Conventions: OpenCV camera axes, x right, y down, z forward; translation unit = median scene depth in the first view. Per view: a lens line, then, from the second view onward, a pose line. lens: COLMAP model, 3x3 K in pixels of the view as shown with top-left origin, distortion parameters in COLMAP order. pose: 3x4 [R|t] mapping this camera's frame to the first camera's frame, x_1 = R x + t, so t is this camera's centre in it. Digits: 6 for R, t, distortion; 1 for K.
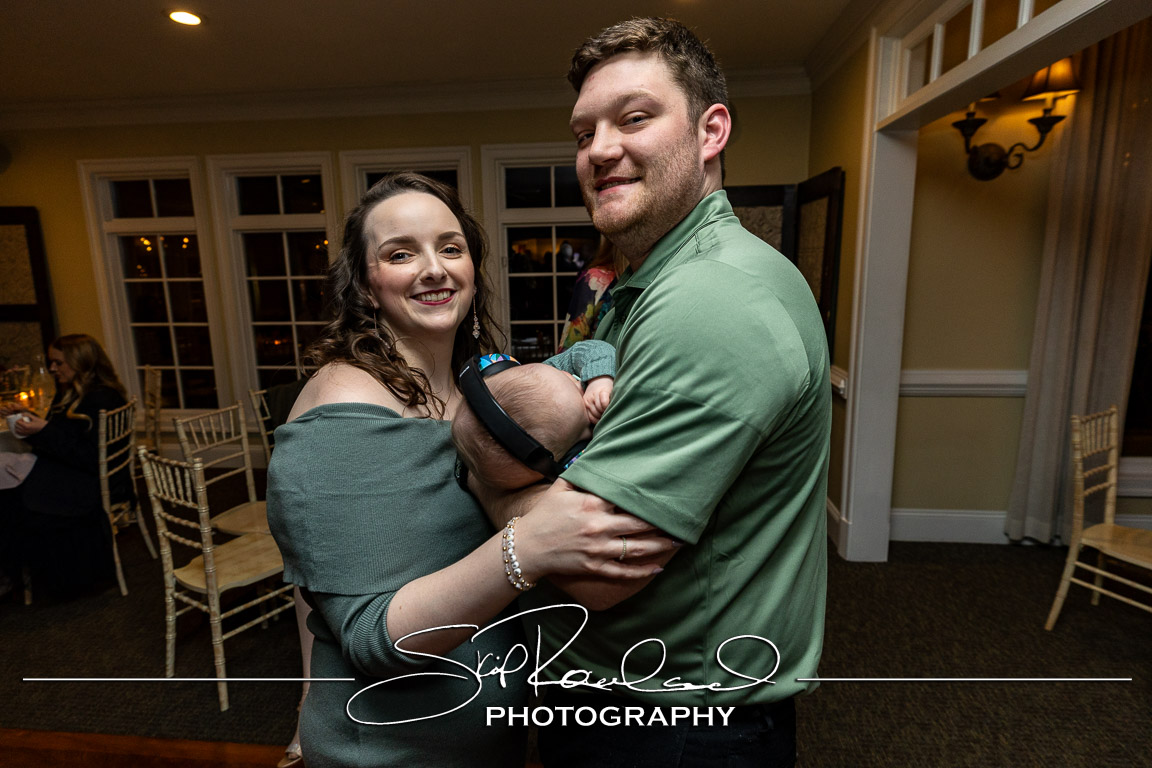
lens RADIAL K [[652.8, 0, 576.0], [0, 652.8, 384.0], [0, 0, 1]] dist [0.026779, 0.000287]
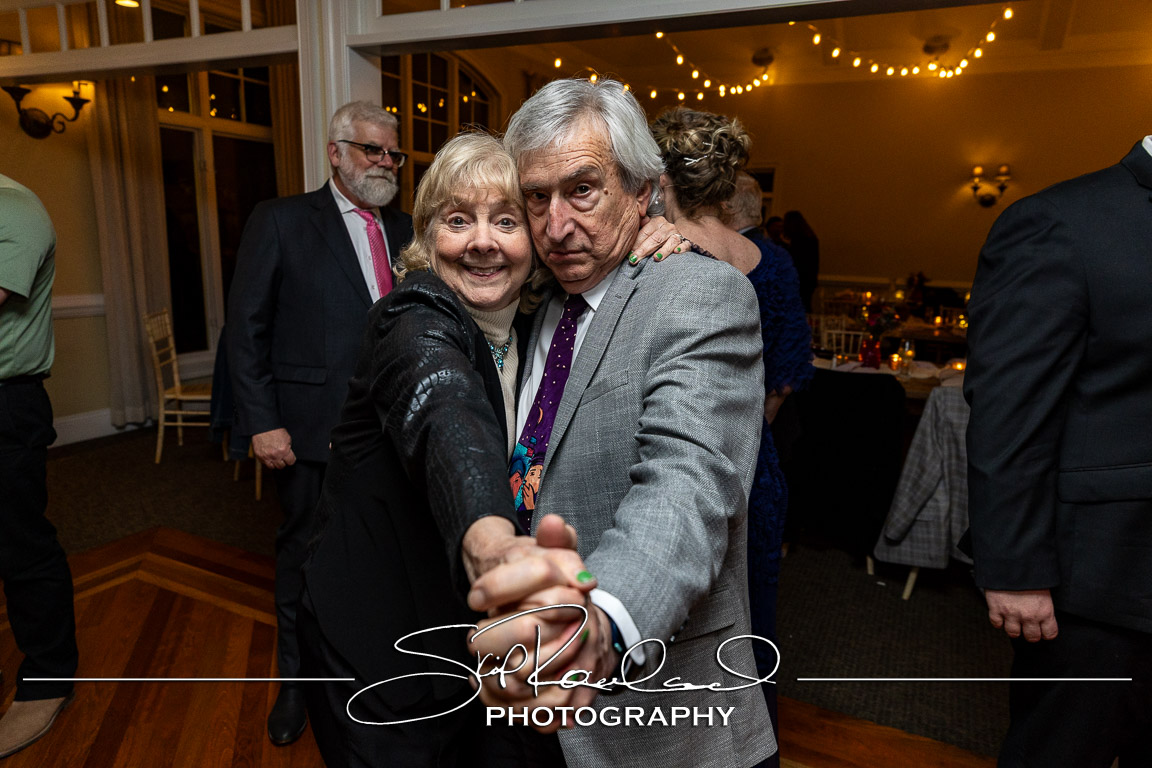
lens RADIAL K [[744.2, 0, 576.0], [0, 744.2, 384.0], [0, 0, 1]] dist [-0.003002, -0.001115]
pose [[0.359747, -0.161654, 0.918940, -0.395369], [0.144317, 0.982665, 0.116367, 0.135872], [-0.921822, 0.090756, 0.376840, -0.436783]]
